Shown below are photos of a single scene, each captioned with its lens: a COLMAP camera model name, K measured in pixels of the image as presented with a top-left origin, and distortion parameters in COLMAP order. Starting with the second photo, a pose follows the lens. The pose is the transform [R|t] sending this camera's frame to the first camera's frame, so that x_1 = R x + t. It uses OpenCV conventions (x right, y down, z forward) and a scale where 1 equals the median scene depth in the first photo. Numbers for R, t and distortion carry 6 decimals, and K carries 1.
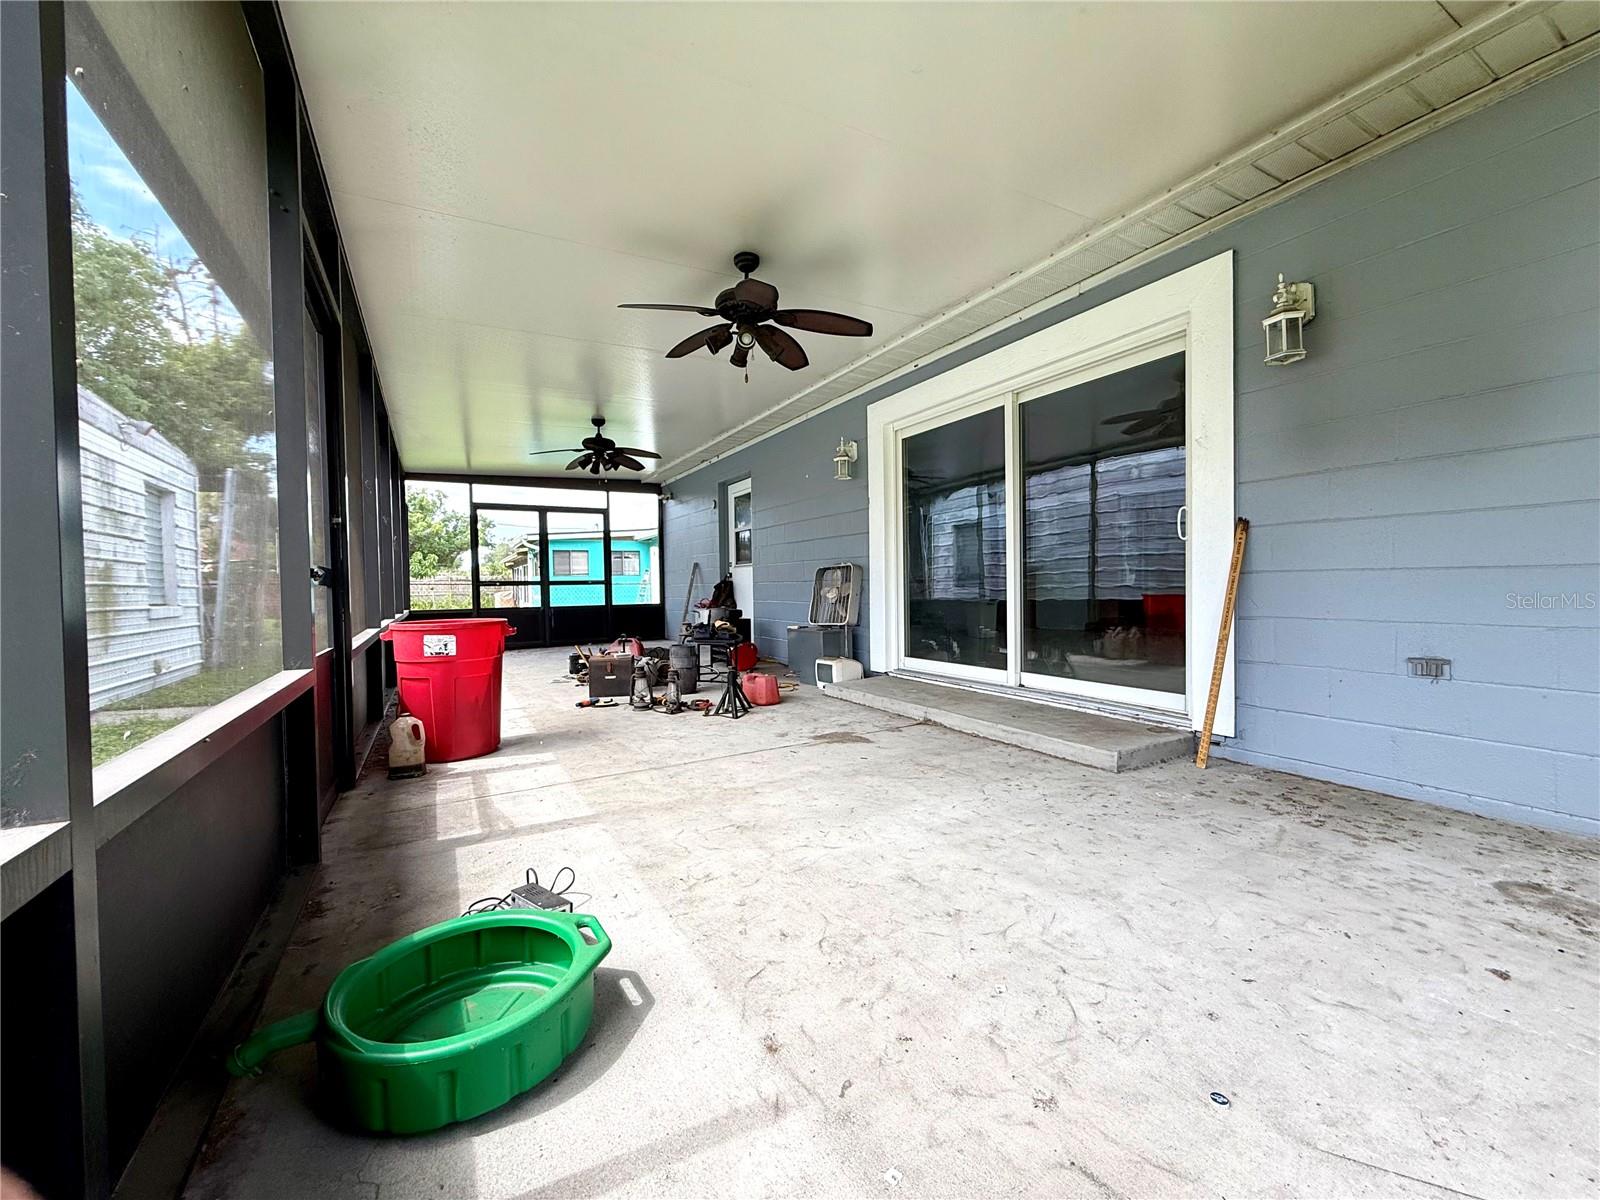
lens RADIAL K [[638.9, 0, 802.7], [0, 638.9, 602.7], [0, 0, 1]] dist [0.001739, 0.001000]
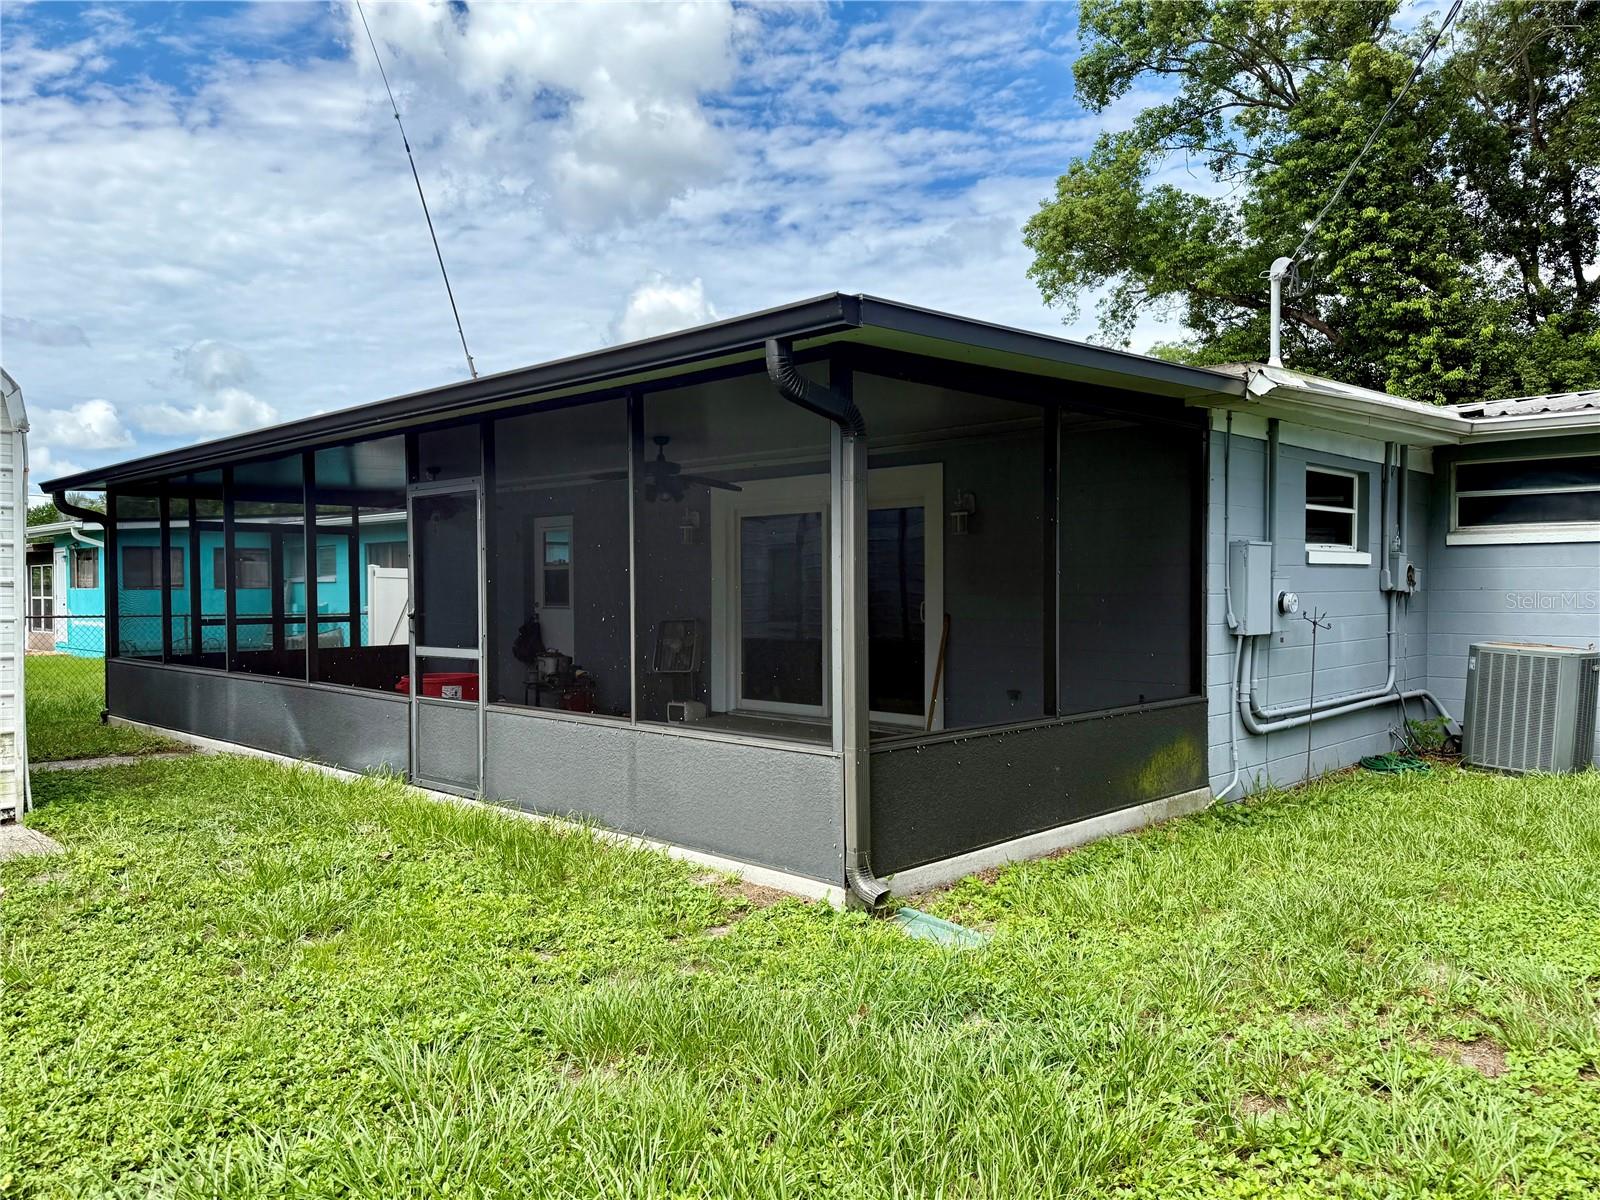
lens RADIAL K [[1175.9, 0, 795.8], [0, 1175.9, 606.0], [0, 0, 1]] dist [0.004551, 0.000663]
pose [[0.962346, -0.001279, 0.271823, -0.327548], [0.002330, 0.999991, -0.003545, -0.076764], [-0.271816, 0.004045, 0.962341, -1.092964]]
